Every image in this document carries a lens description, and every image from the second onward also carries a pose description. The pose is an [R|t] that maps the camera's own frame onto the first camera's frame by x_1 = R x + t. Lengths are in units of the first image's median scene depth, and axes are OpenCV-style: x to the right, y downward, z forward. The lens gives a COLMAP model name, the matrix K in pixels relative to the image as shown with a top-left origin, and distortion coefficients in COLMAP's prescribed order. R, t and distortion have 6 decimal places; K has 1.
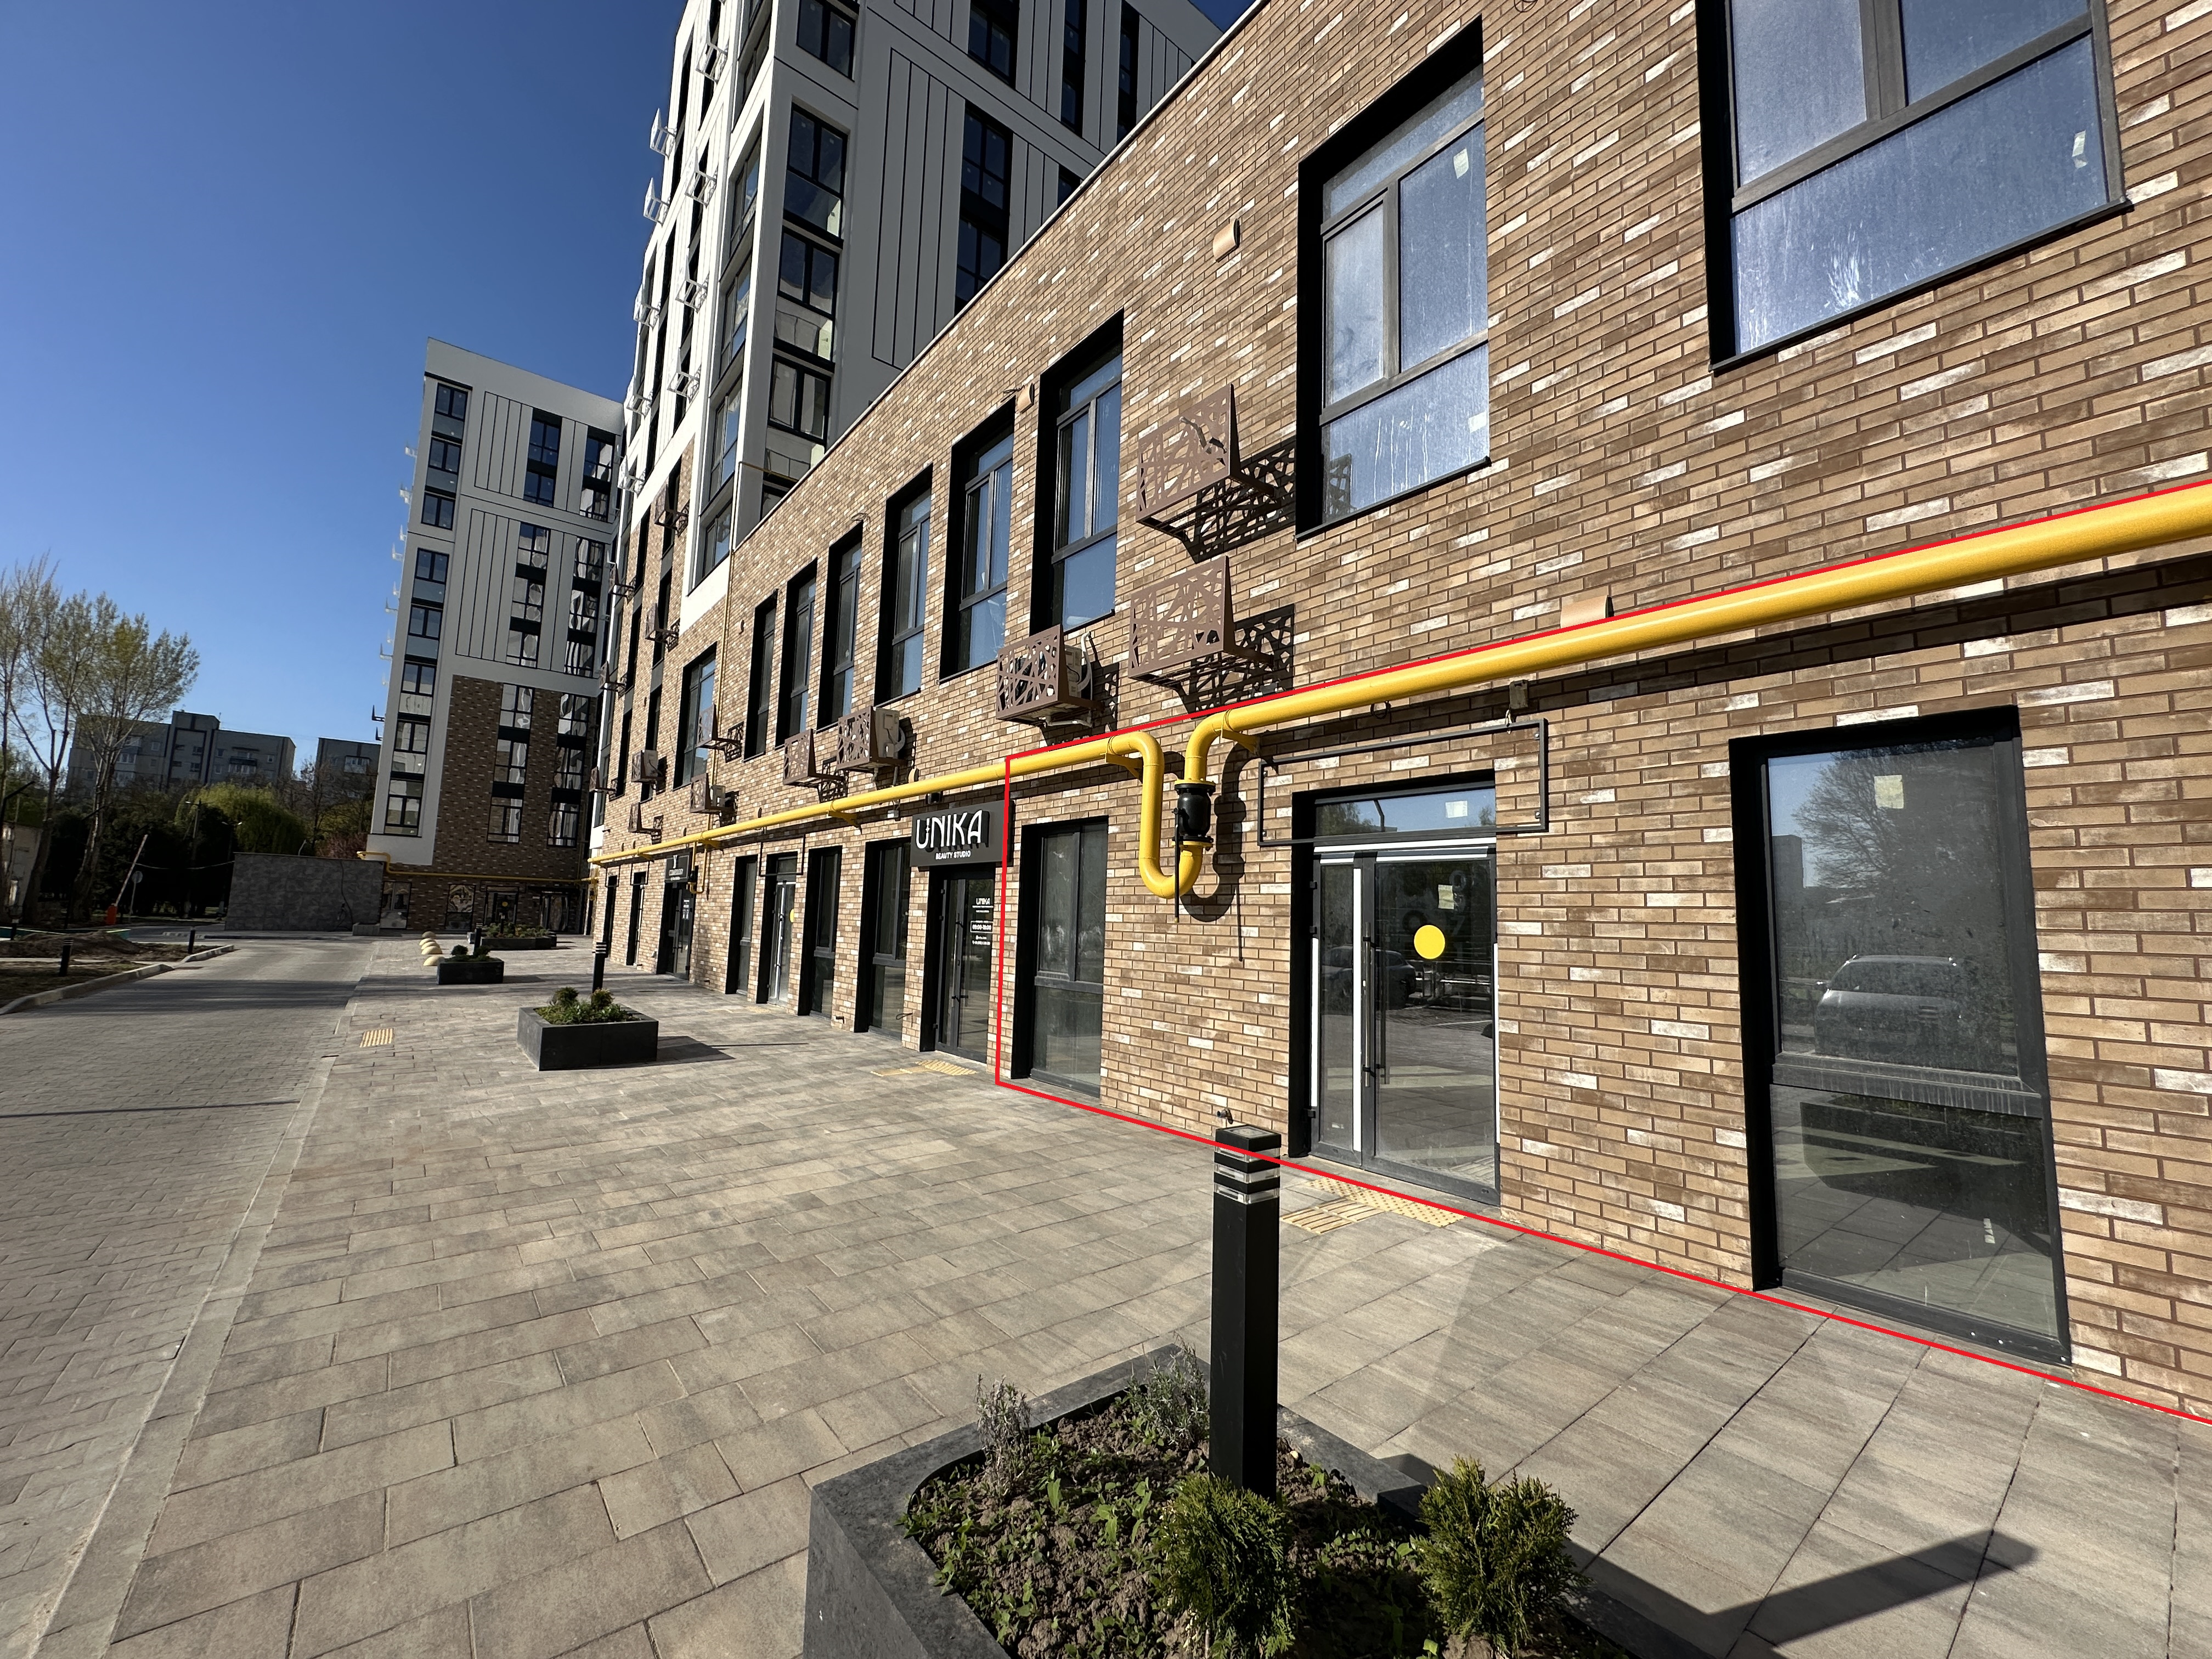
lens RADIAL K [[875.3, 0, 1102.0], [0, 875.3, 825.3], [0, 0, 1]] dist [0.000123, 0.000032]
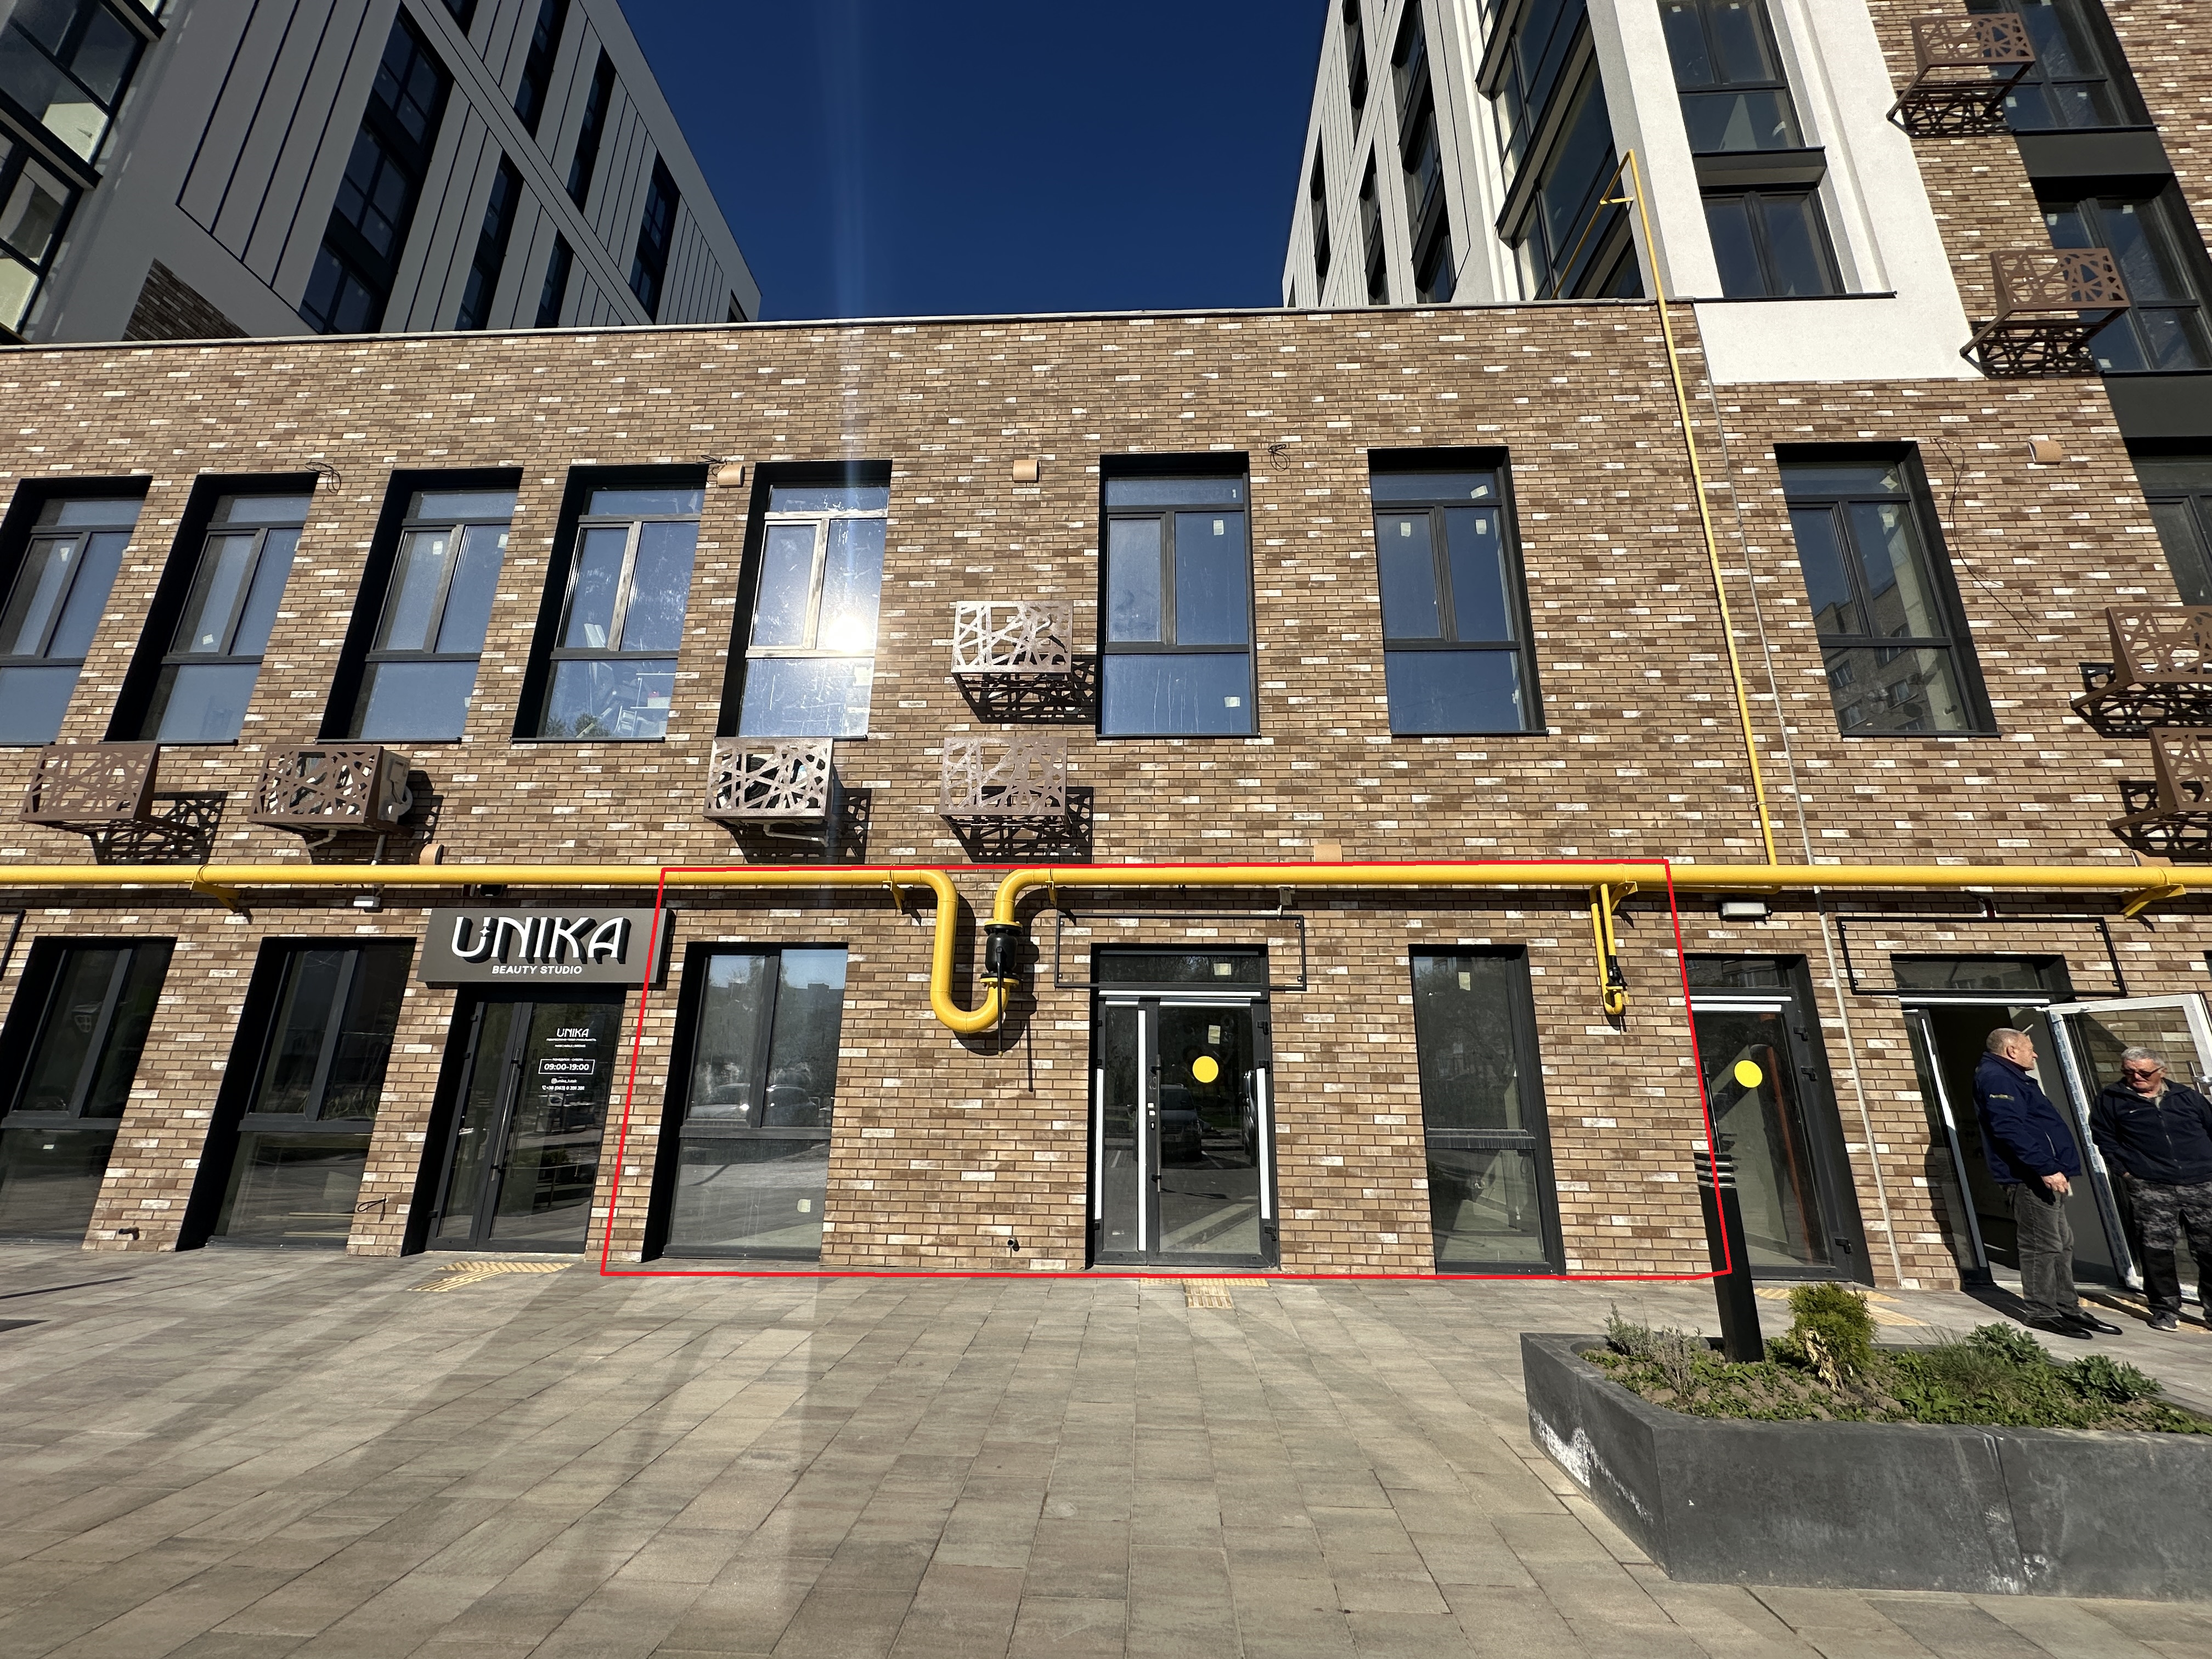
lens RADIAL K [[875.3, 0, 1104.9], [0, 875.3, 826.8], [0, 0, 1]] dist [0.000123, 0.000032]
pose [[0.663281, 0.185301, 0.725067, -0.818160], [-0.072945, 0.980255, -0.183788, 0.030909], [-0.744807, 0.069013, 0.663702, 0.229720]]
